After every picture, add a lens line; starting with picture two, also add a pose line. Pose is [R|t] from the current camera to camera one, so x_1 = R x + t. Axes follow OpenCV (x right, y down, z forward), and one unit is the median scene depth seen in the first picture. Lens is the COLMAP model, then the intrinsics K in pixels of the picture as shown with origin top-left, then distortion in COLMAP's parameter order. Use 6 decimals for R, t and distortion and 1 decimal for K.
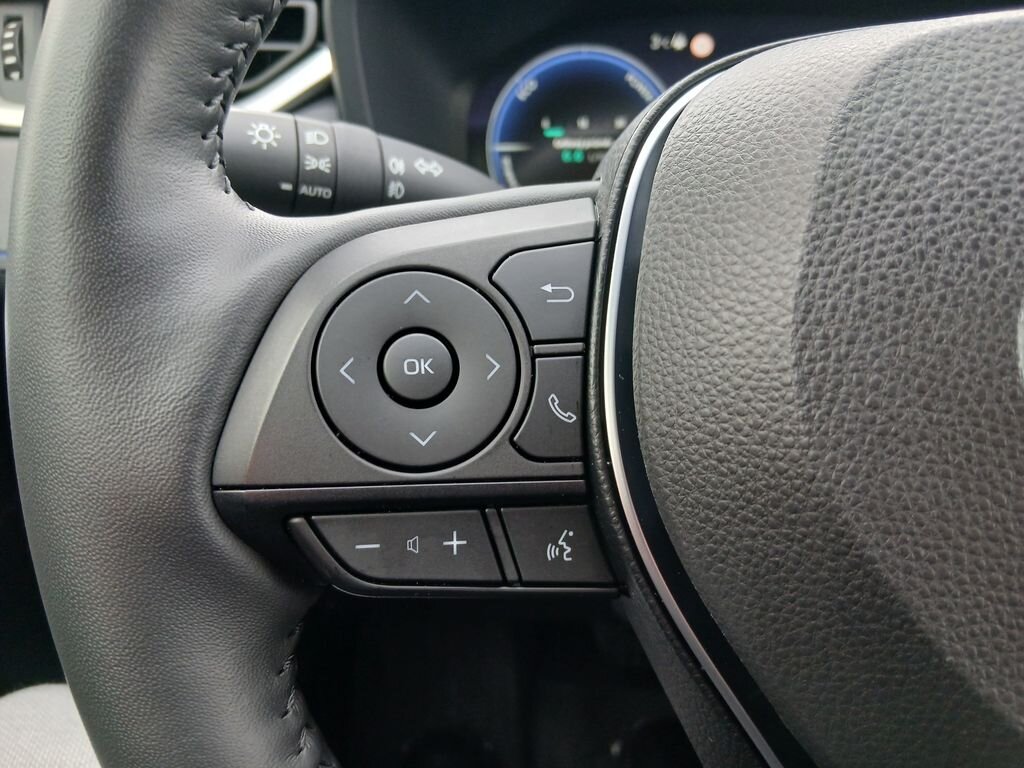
lens RADIAL K [[797.0, 0, 516.6], [0, 797.0, 378.7], [0, 0, 1]] dist [0.063290, -0.100906]
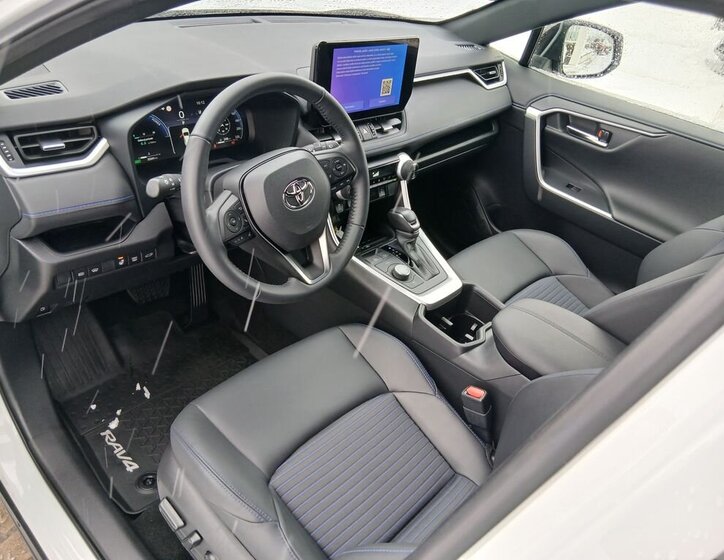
lens RADIAL K [[571.5, 0, 362.0], [0, 571.5, 280.0], [0, 0, 1]] dist [0.106966, -0.189634]
pose [[0.650719, -0.330823, 0.683463, -3.744787], [0.153176, 0.938786, 0.308573, -1.070595], [-0.743708, -0.096104, 0.661560, -4.387576]]
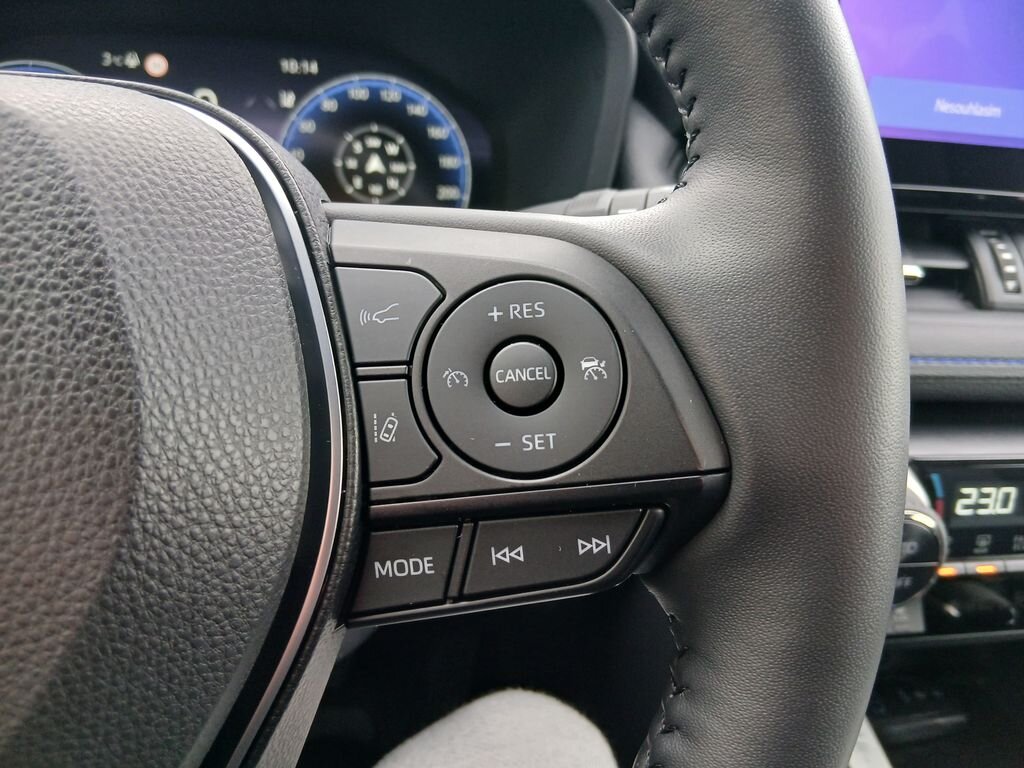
lens RADIAL K [[797.0, 0, 516.6], [0, 797.0, 378.7], [0, 0, 1]] dist [0.063290, -0.100906]
pose [[0.983007, -0.002117, 0.183553, 1.416762], [0.001463, 0.999992, 0.003694, -0.116815], [-0.183560, -0.003363, 0.983003, -0.104839]]
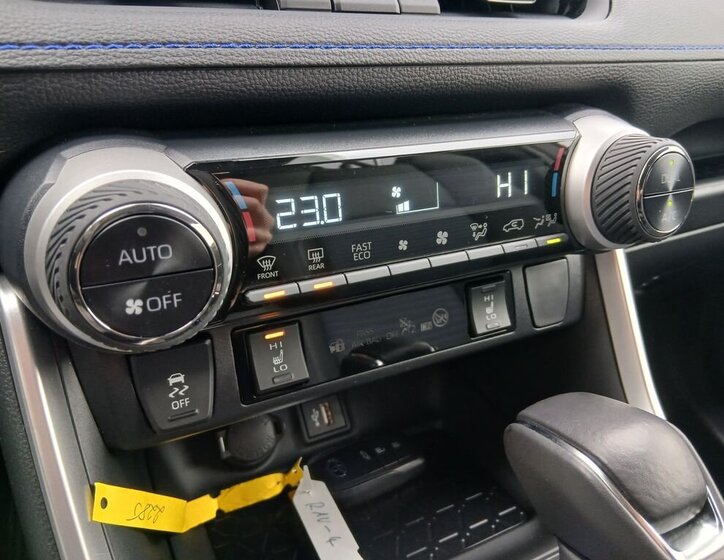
lens RADIAL K [[571.5, 0, 362.0], [0, 571.5, 280.0], [0, 0, 1]] dist [0.106966, -0.189634]
pose [[0.873929, -0.179940, 0.451520, 2.580246], [0.195650, 0.980599, 0.012104, 0.421940], [-0.444938, 0.077762, 0.892179, 0.559809]]
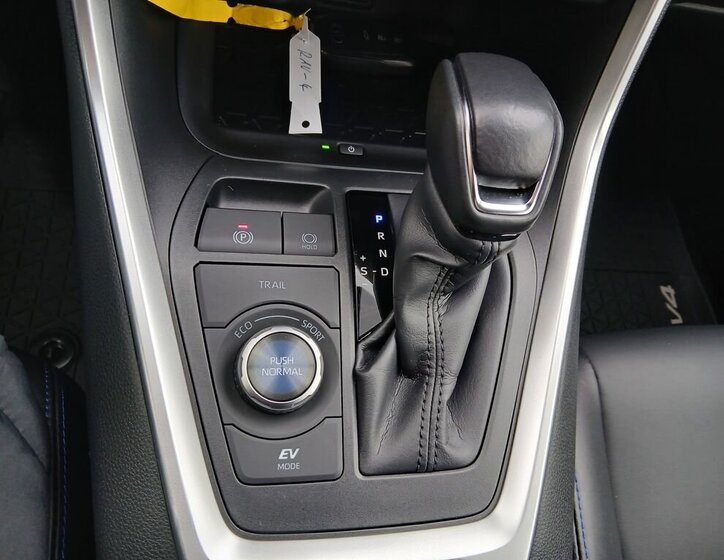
lens RADIAL K [[571.5, 0, 362.0], [0, 571.5, 280.0], [0, 0, 1]] dist [0.106966, -0.189634]
pose [[0.964190, 0.011067, 0.264980, 2.855089], [-0.185262, 0.743052, 0.643081, 0.306398], [-0.189777, -0.669143, 0.718493, 0.111158]]
